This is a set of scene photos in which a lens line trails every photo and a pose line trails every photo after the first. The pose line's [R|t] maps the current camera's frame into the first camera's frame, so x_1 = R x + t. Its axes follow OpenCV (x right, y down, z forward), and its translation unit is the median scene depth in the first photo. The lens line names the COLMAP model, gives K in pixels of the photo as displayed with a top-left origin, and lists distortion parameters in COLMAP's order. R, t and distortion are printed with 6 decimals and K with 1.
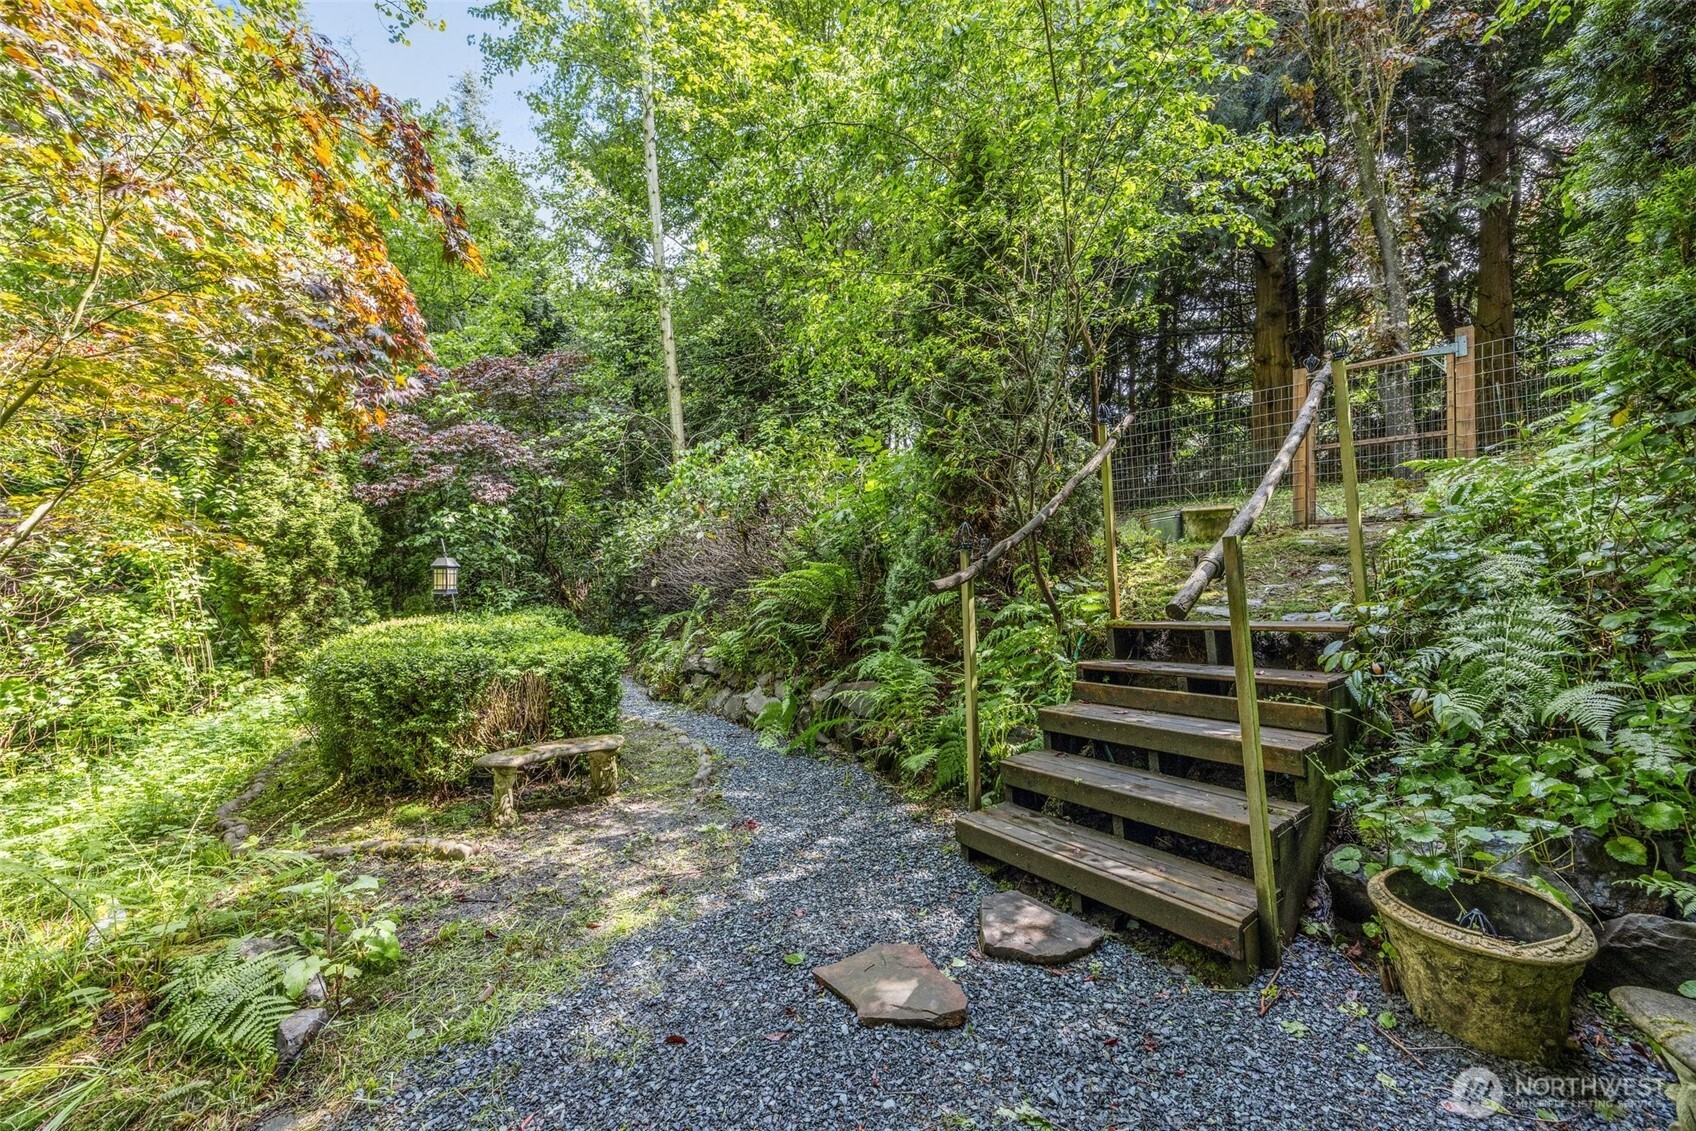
lens RADIAL K [[646.9, 0, 845.3], [0, 646.9, 571.2], [0, 0, 1]] dist [-0.003349, 0.000156]
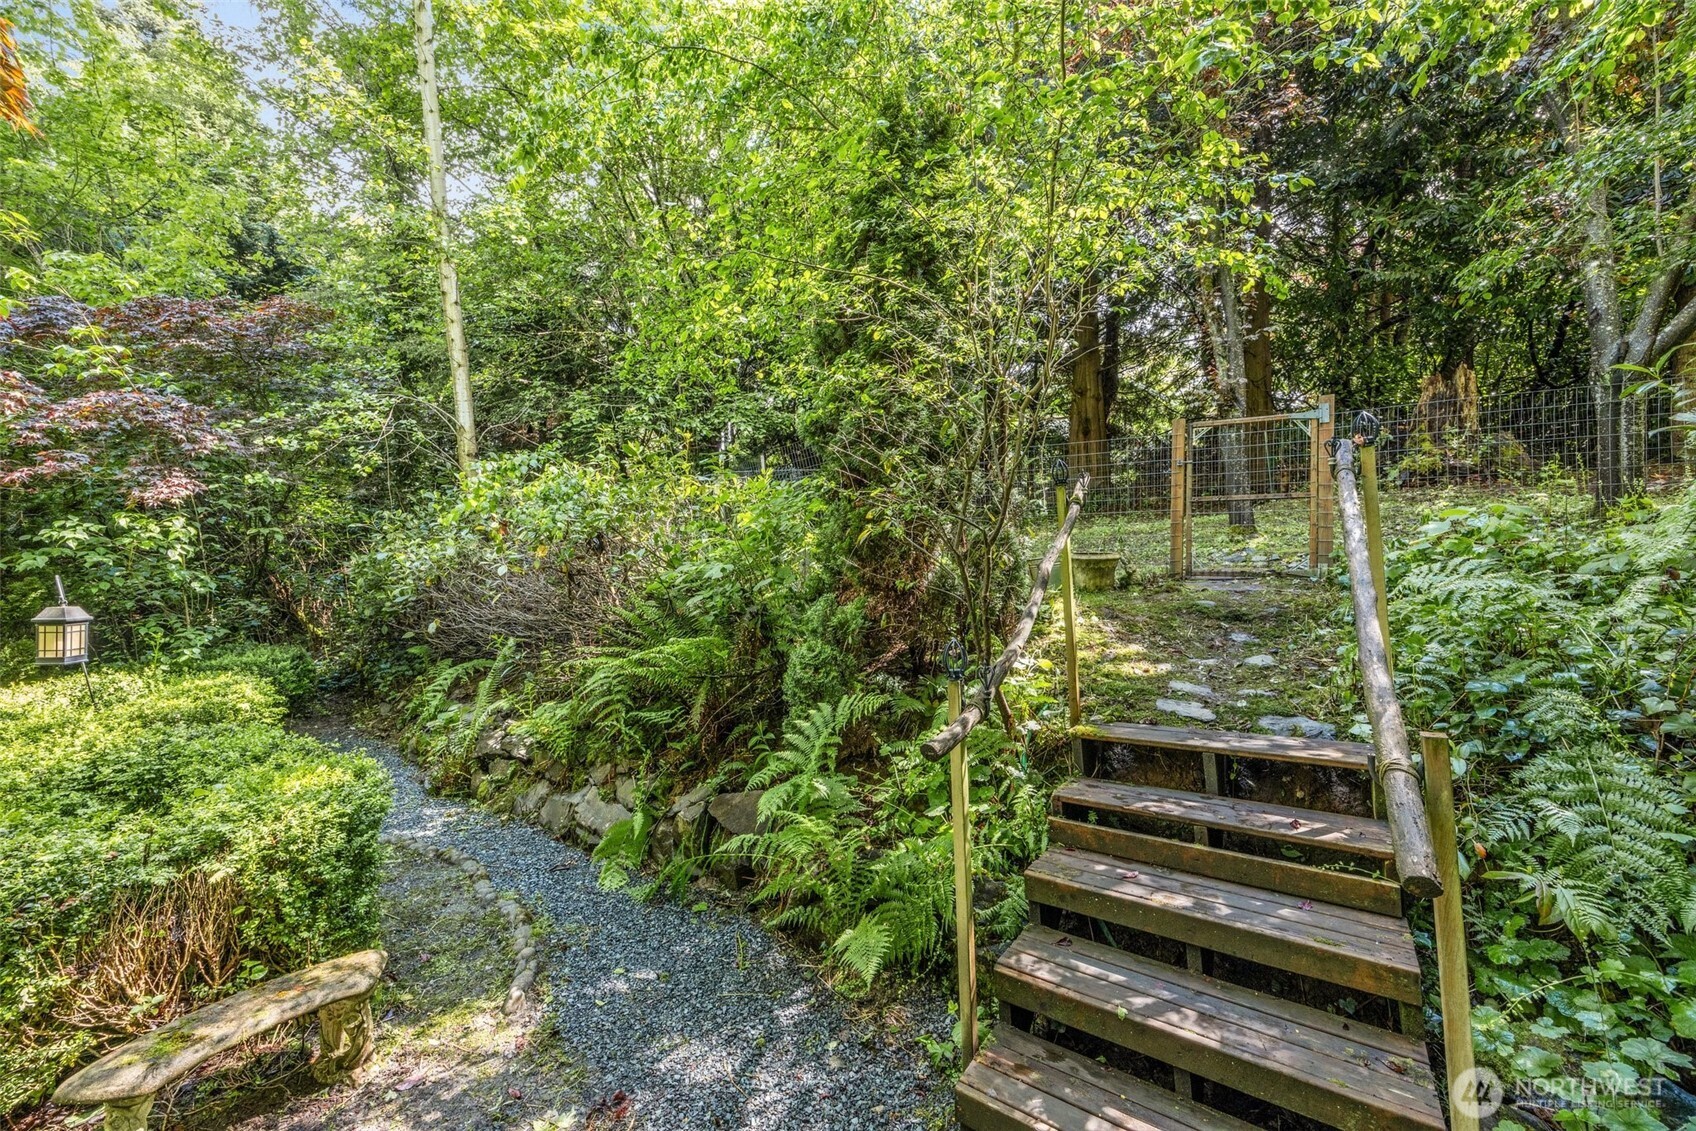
lens RADIAL K [[646.9, 0, 848.6], [0, 646.9, 570.7], [0, 0, 1]] dist [-0.003349, 0.000156]
pose [[0.957309, 0.008441, 0.288943, -0.053431], [-0.011102, 0.999910, 0.007572, -0.063824], [-0.288853, -0.010456, 0.957316, 0.151795]]
